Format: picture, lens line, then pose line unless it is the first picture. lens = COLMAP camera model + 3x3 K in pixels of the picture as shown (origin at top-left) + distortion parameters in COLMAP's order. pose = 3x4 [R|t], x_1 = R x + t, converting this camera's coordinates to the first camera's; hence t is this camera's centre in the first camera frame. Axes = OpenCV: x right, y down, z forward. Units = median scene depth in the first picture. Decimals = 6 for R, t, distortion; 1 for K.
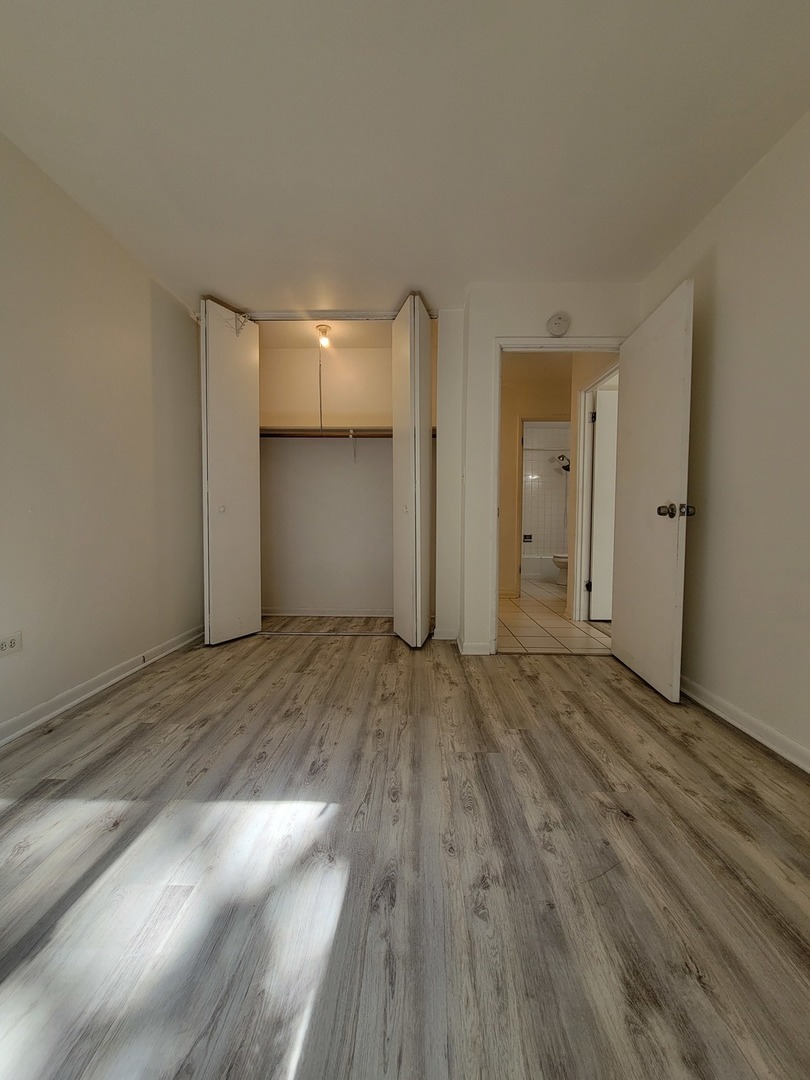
lens RADIAL K [[440.8, 0, 403.2], [0, 440.8, 539.3], [0, 0, 1]] dist [-0.001626, 0.000364]
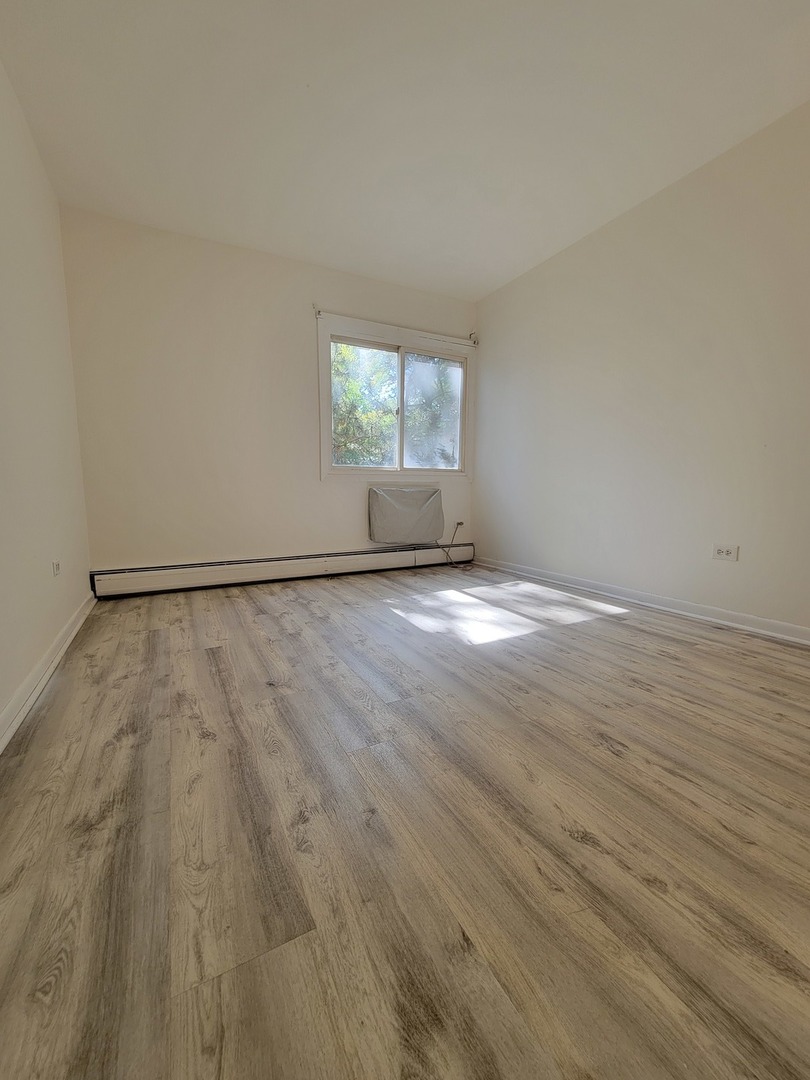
lens RADIAL K [[440.8, 0, 403.2], [0, 440.8, 539.3], [0, 0, 1]] dist [-0.001626, 0.000364]
pose [[-0.873283, 0.055966, -0.483989, 0.616159], [-0.023342, 0.987434, 0.156300, 0.018927], [0.486654, 0.147791, -0.861003, 1.769695]]
